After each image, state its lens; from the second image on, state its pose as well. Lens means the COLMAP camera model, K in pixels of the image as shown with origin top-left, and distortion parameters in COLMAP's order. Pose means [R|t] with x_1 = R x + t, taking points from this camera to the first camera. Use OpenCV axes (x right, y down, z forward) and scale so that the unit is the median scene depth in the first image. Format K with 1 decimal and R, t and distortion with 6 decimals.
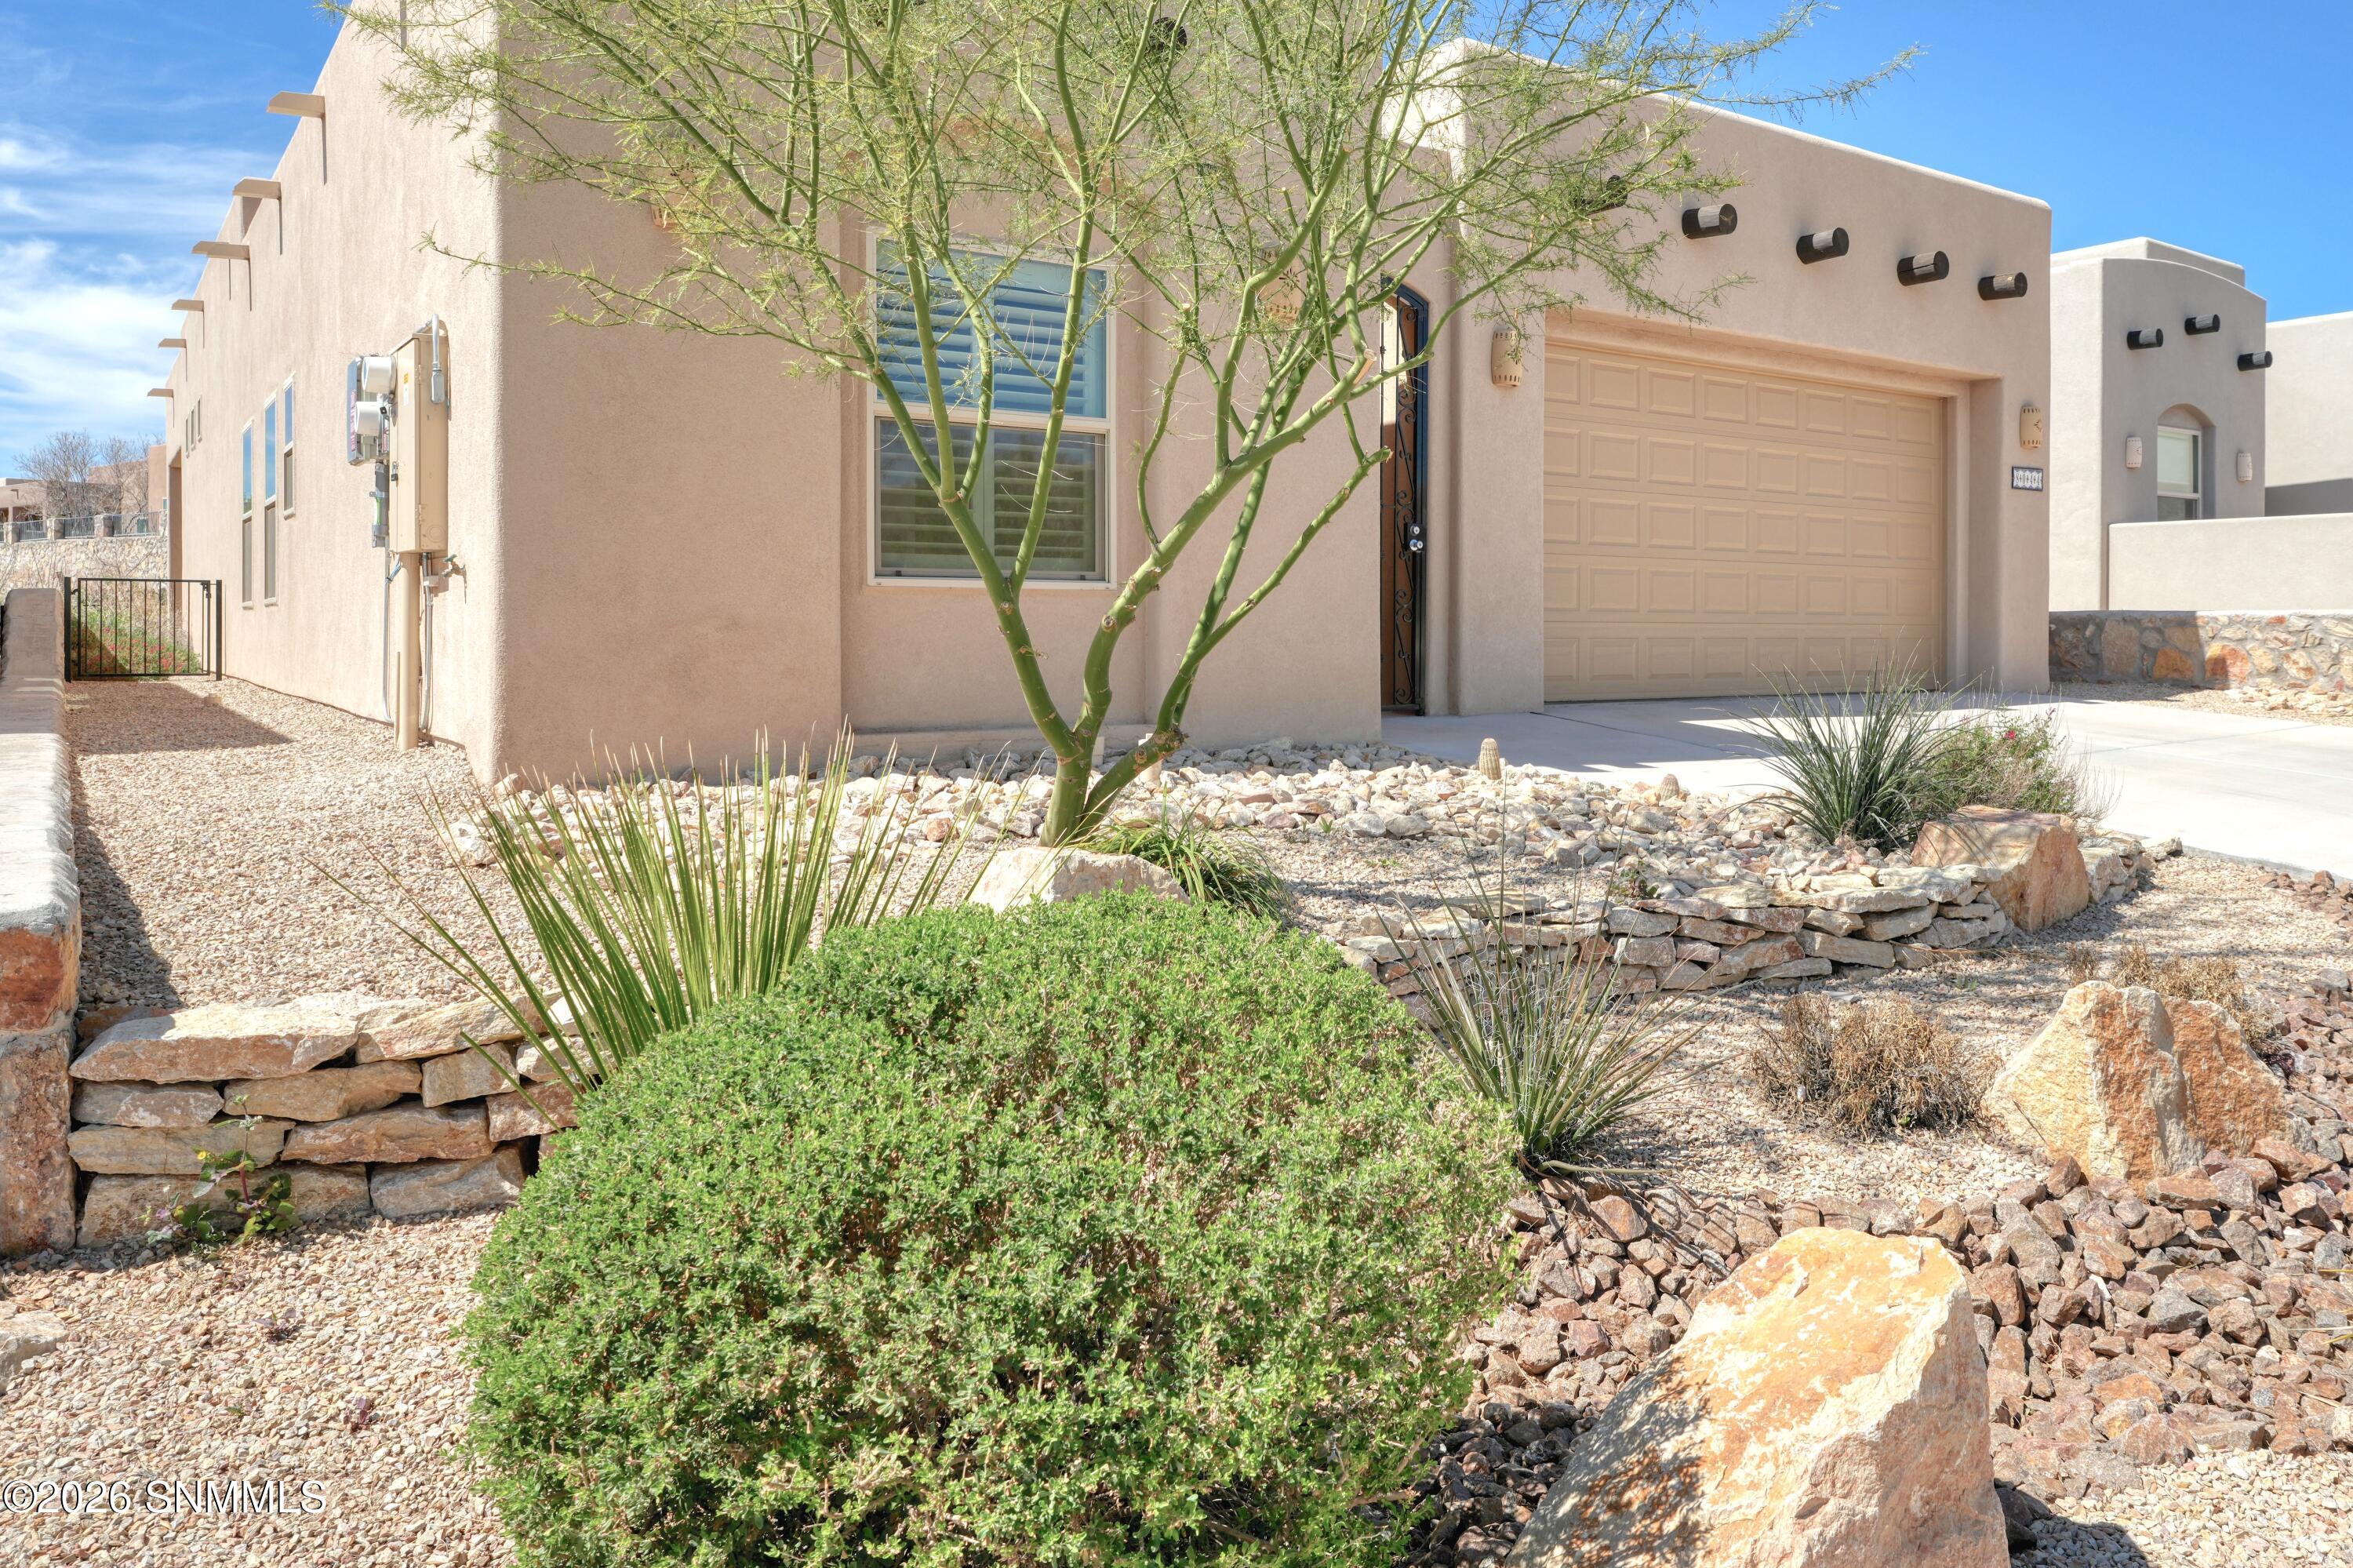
lens RADIAL K [[1545.6, 0, 1175.8], [0, 1545.6, 657.0], [0, 0, 1]] dist [-0.026545, -0.001601]
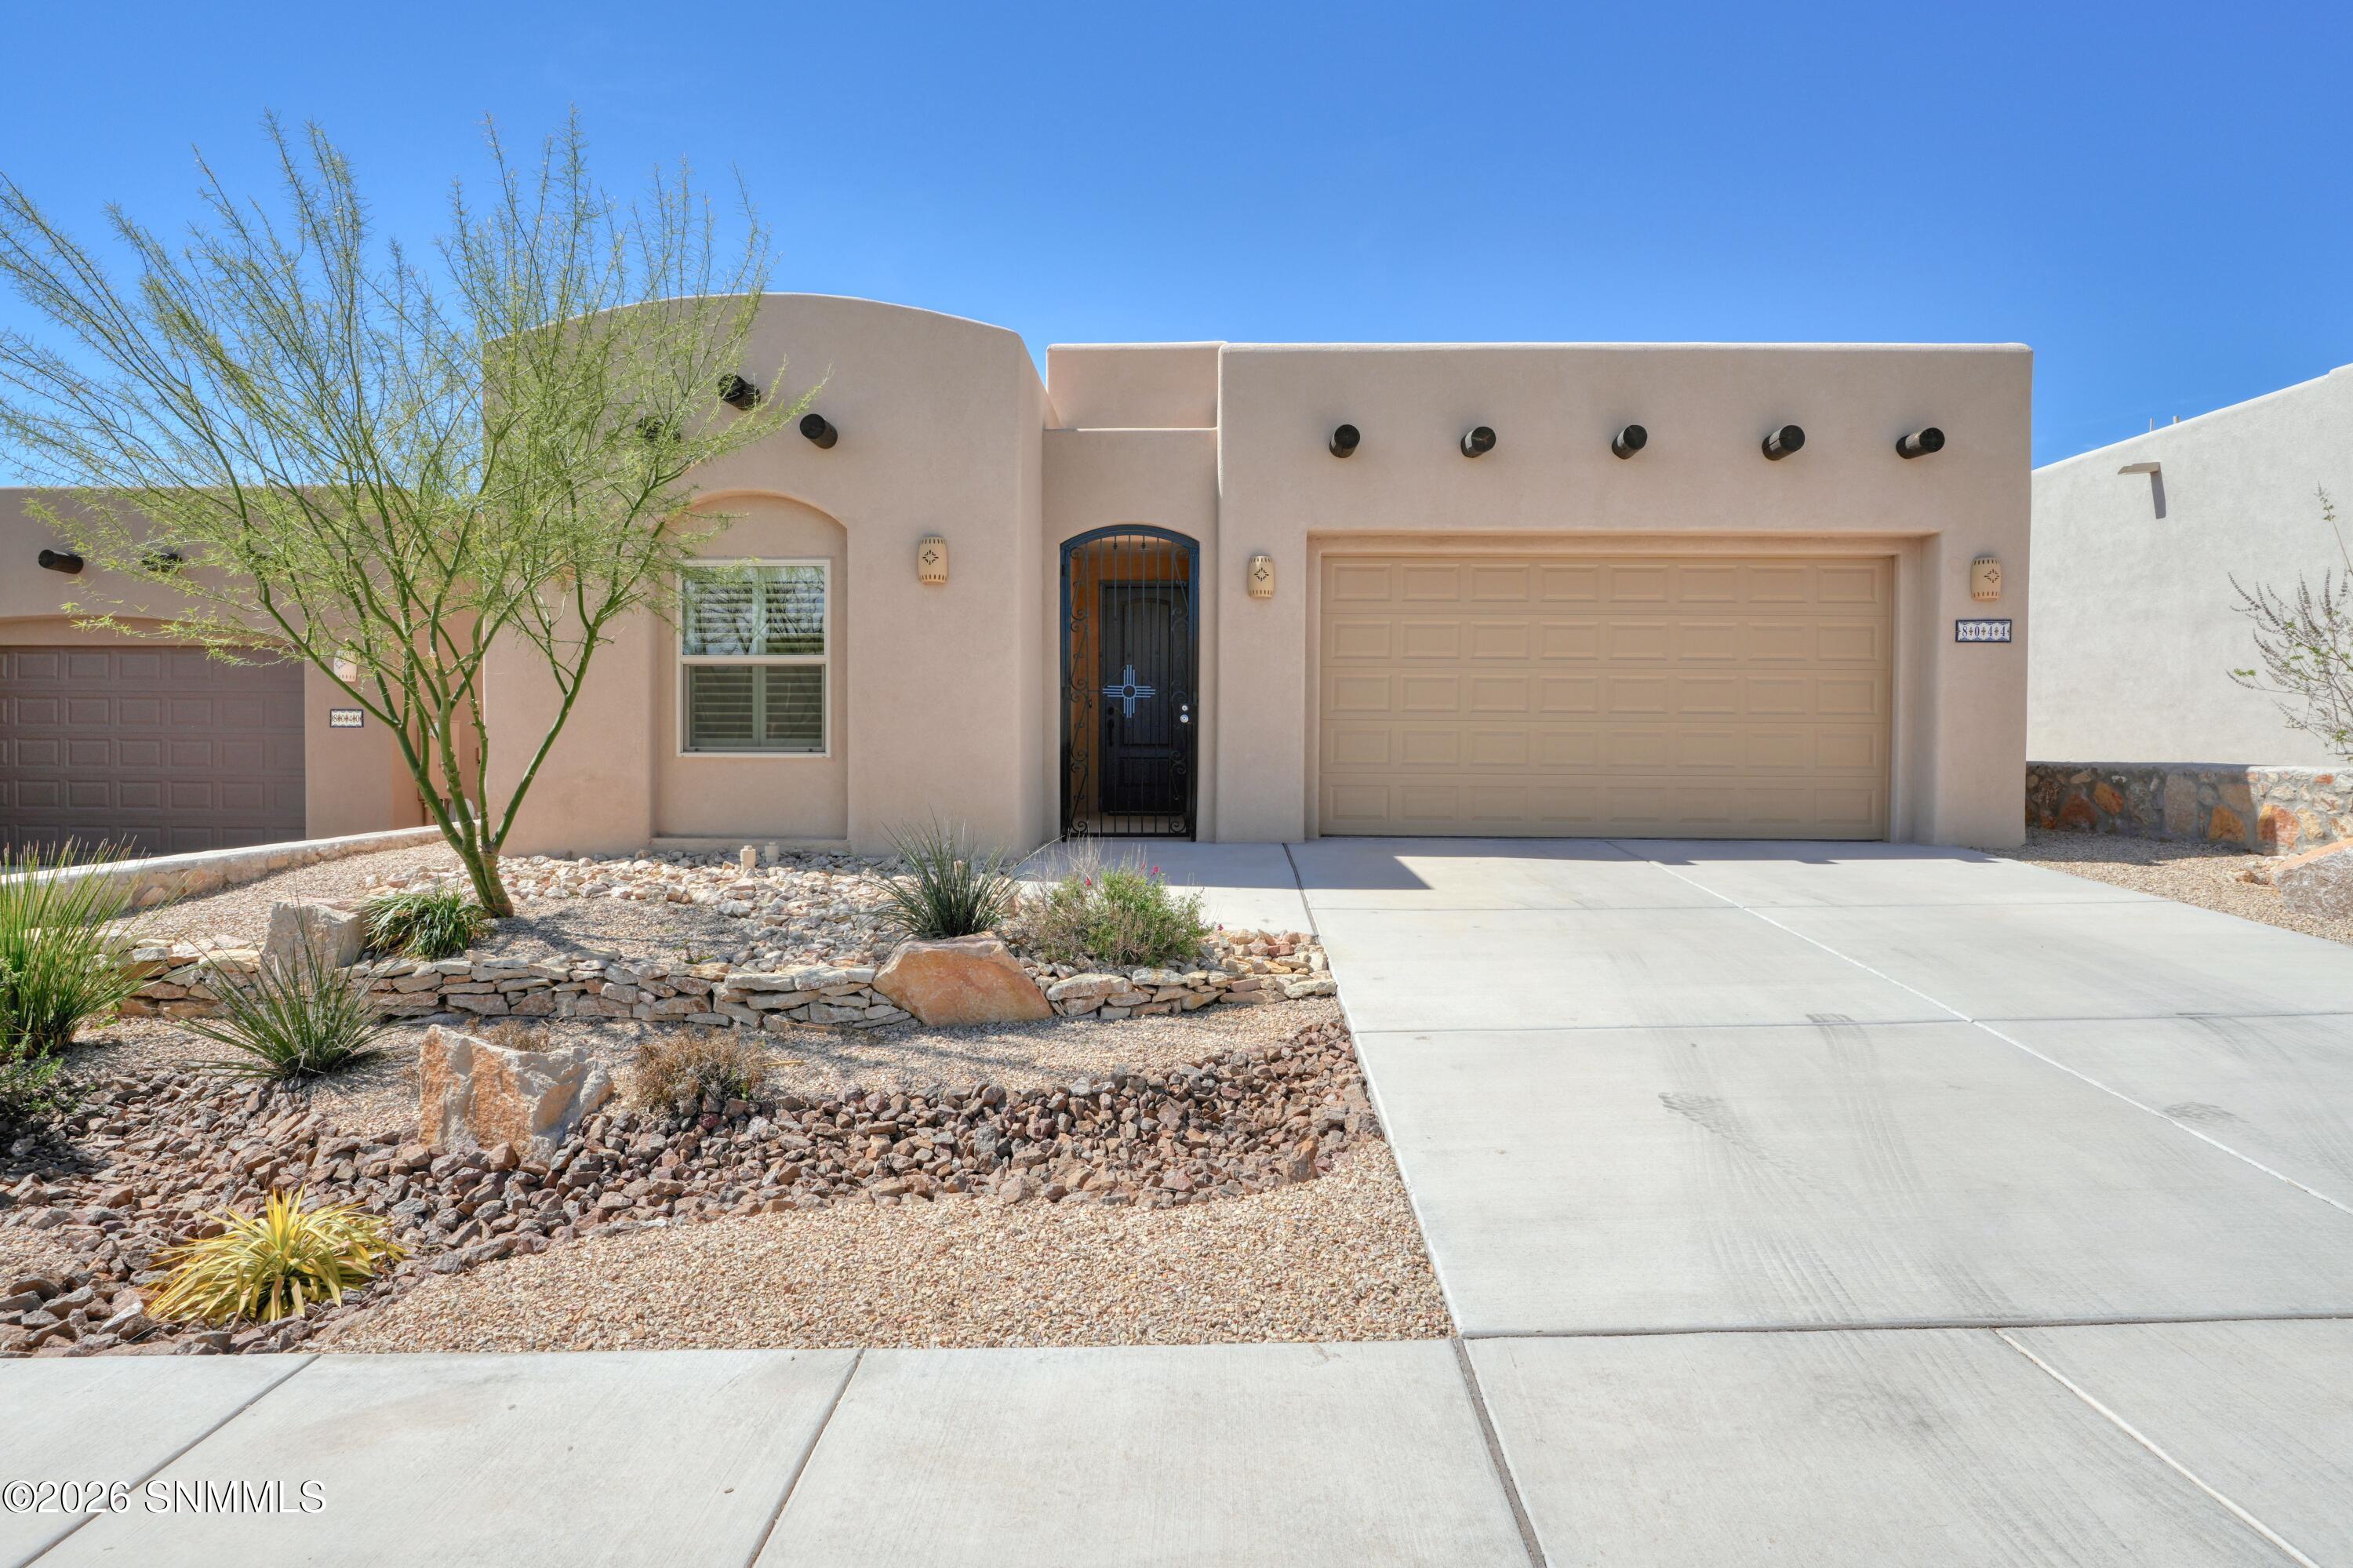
lens RADIAL K [[1121.1, 0, 1169.6], [0, 1121.1, 770.2], [0, 0, 1]] dist [-0.021921, 0.000611]
pose [[0.830006, 0.015043, -0.557551, 0.698715], [-0.013916, 0.999884, 0.006262, -0.031853], [0.557580, 0.002561, 0.830119, 0.154261]]
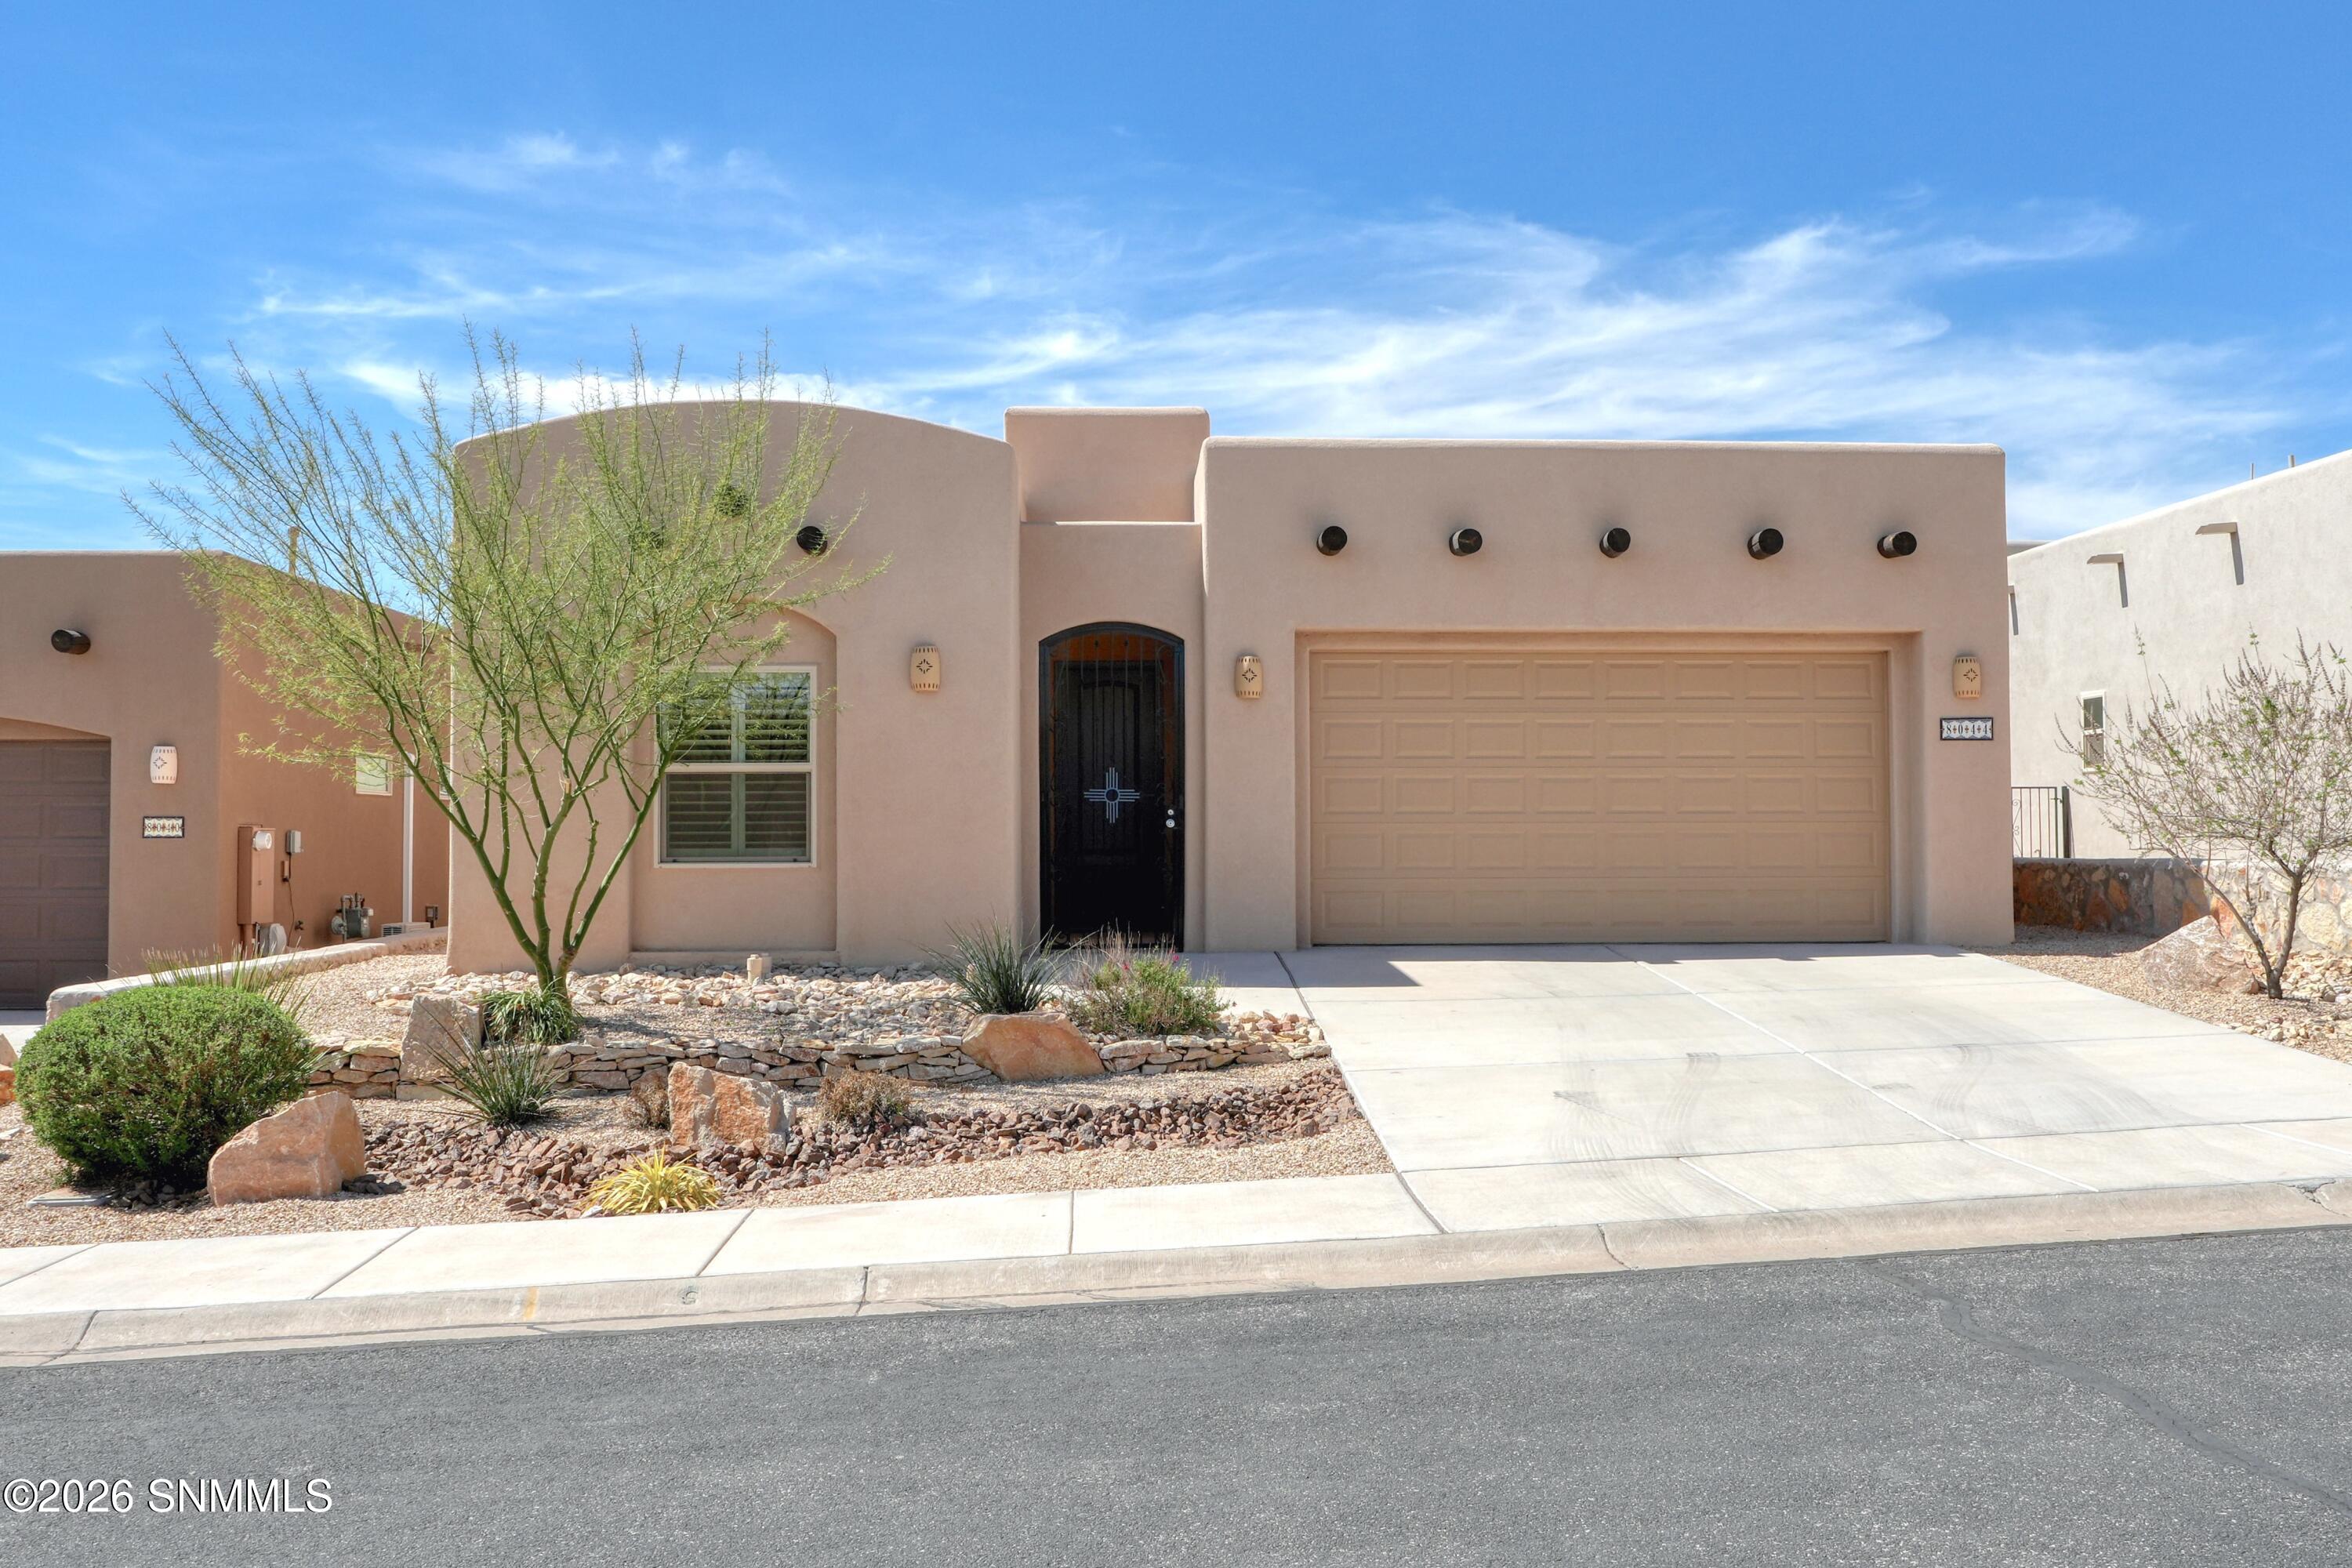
lens RADIAL K [[1892.6, 0, 1215.4], [0, 1892.6, 788.3], [0, 0, 1]] dist [-0.018074, -0.001683]
pose [[0.876019, -0.020603, -0.481837, 0.964410], [-0.002875, 0.998846, -0.047936, -0.024226], [0.482269, 0.043378, 0.874949, -0.404536]]
